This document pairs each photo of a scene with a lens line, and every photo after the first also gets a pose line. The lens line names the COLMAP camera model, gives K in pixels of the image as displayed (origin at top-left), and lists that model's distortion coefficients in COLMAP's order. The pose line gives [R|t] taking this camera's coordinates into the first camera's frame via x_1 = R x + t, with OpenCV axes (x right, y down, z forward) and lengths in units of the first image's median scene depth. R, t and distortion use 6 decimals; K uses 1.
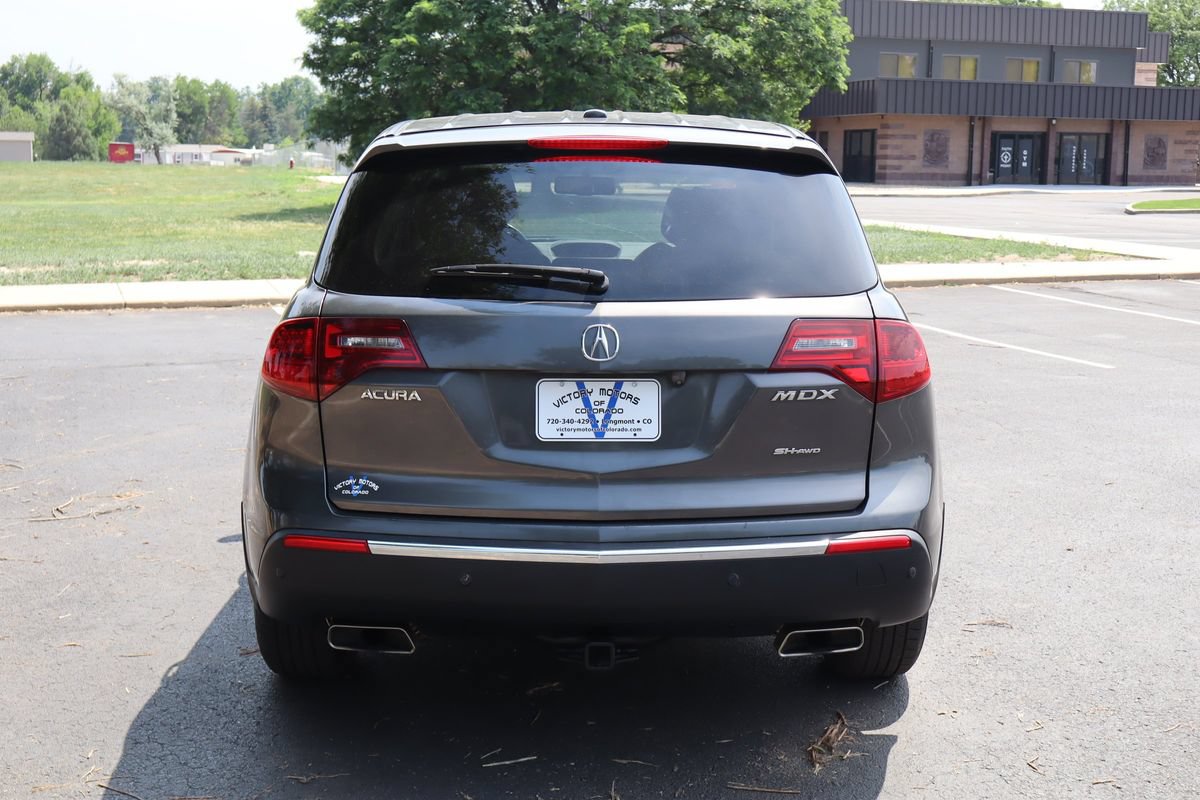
lens RADIAL K [[1490.7, 0, 600.0], [0, 1490.7, 400.0], [0, 0, 1]] dist [-0.004725, 0.019995]
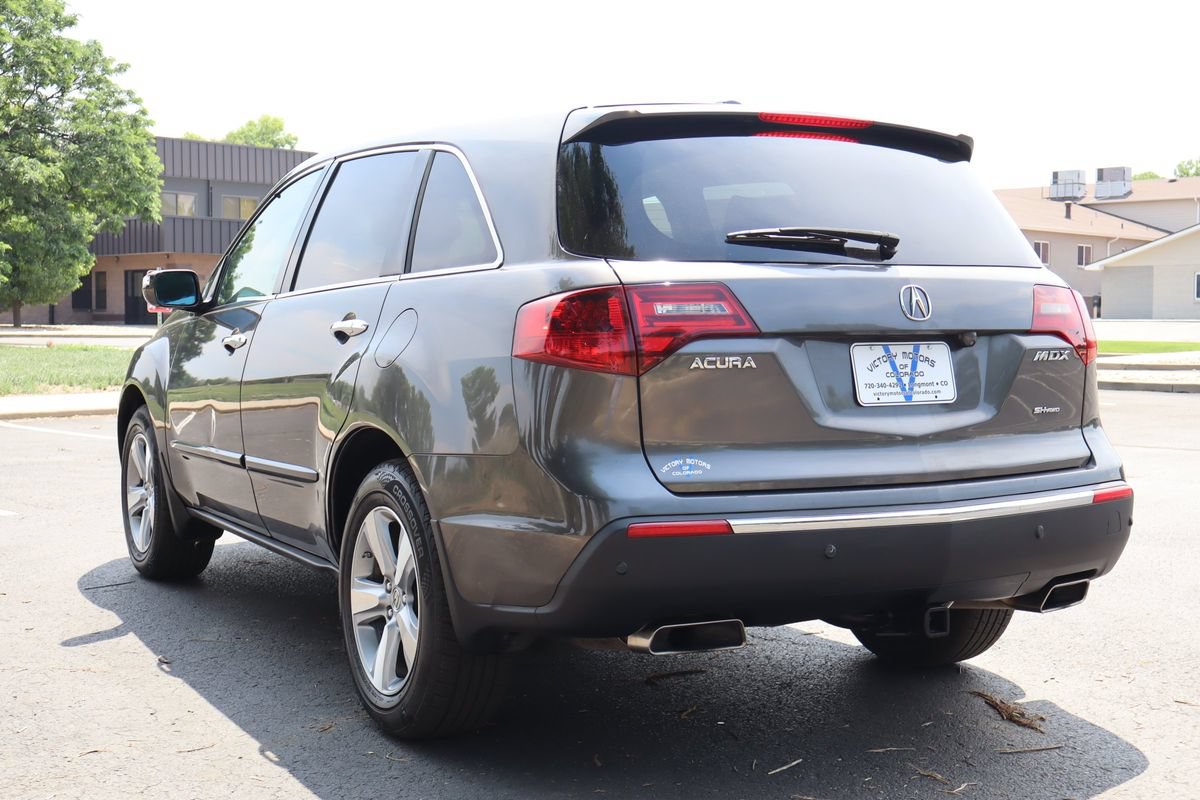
lens RADIAL K [[1538.4, 0, 600.0], [0, 1538.4, 400.0], [0, 0, 1]] dist [-0.000245, 0.033163]
pose [[0.880501, -0.031465, 0.472999, -0.659821], [0.079457, 0.993474, -0.081824, 0.091422], [-0.467338, 0.109629, 0.877255, 0.200762]]
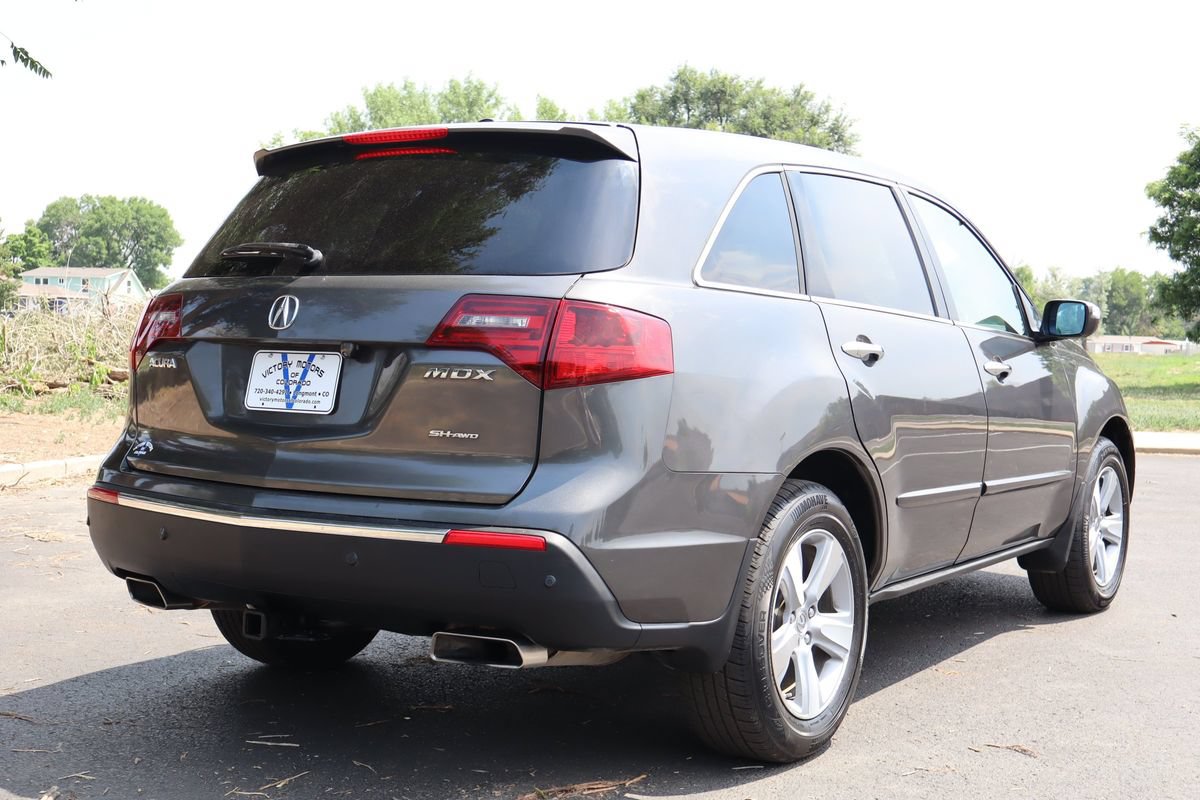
lens RADIAL K [[1490.7, 0, 600.0], [0, 1490.7, 400.0], [0, 0, 1]] dist [-0.004725, 0.019995]
pose [[0.825445, 0.038009, -0.563202, 0.735854], [-0.108449, 0.989822, -0.092147, 0.089111], [0.553967, 0.137141, 0.821166, 0.288943]]
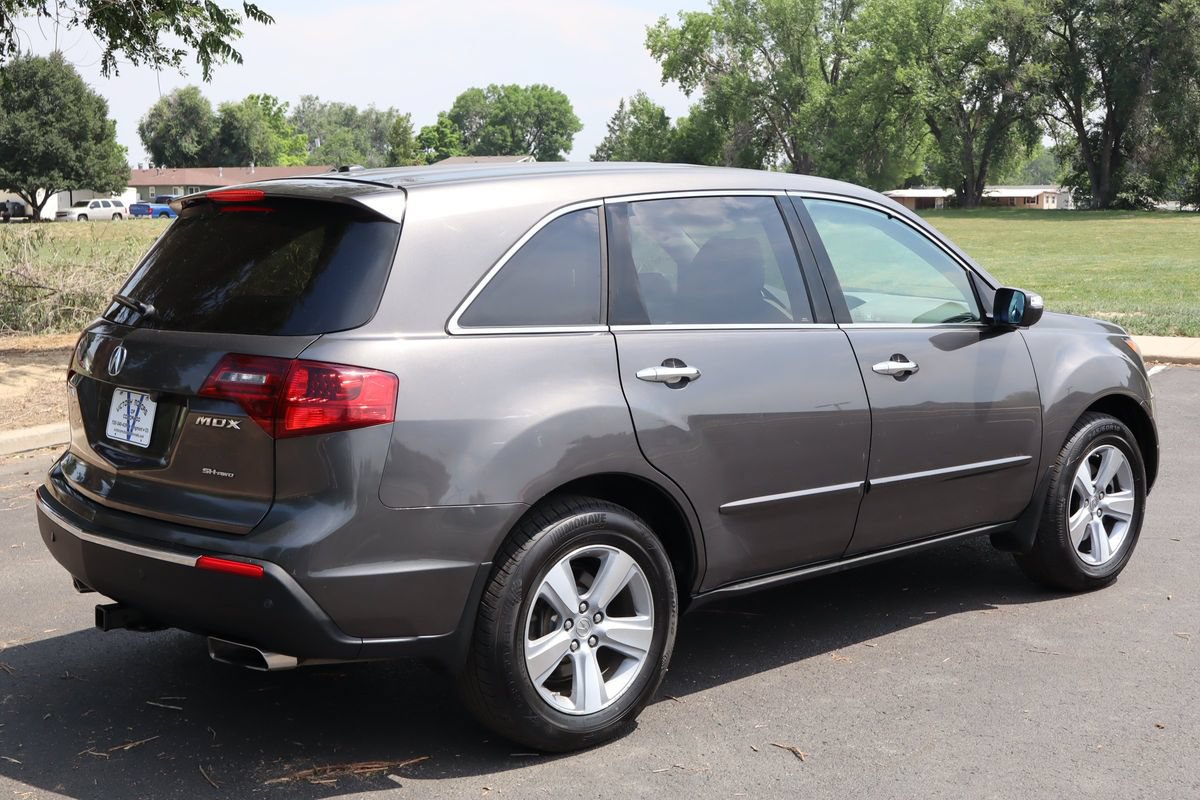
lens RADIAL K [[1490.7, 0, 600.0], [0, 1490.7, 400.0], [0, 0, 1]] dist [-0.004725, 0.019995]
pose [[0.649856, 0.089569, -0.754761, 1.151284], [-0.114574, 0.993229, 0.019220, -0.073397], [0.751372, 0.073986, 0.655718, 0.491656]]
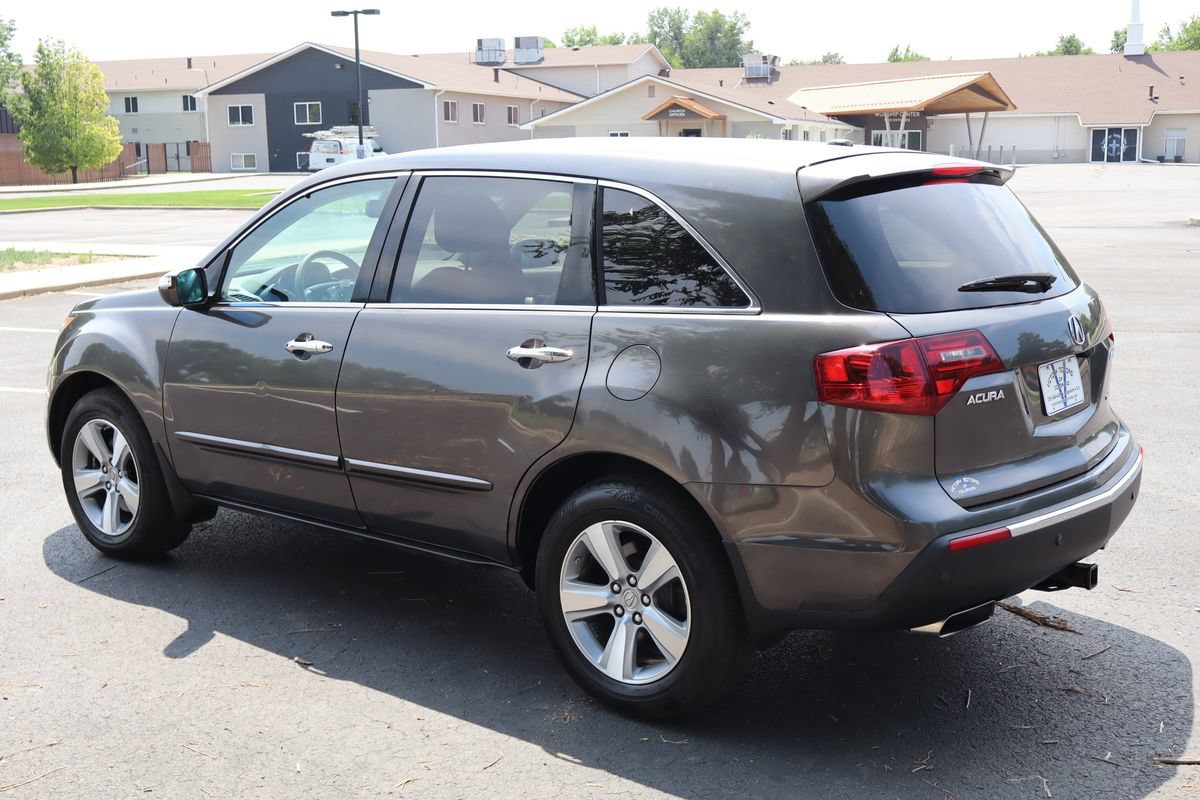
lens RADIAL K [[1364.0, 0, 600.0], [0, 1364.0, 400.0], [0, 0, 1]] dist [0.022408, -0.015011]
pose [[0.638599, -0.146620, 0.755443, -1.106987], [0.137239, 0.987643, 0.075674, -0.119428], [-0.757204, 0.055351, 0.650829, 0.548657]]
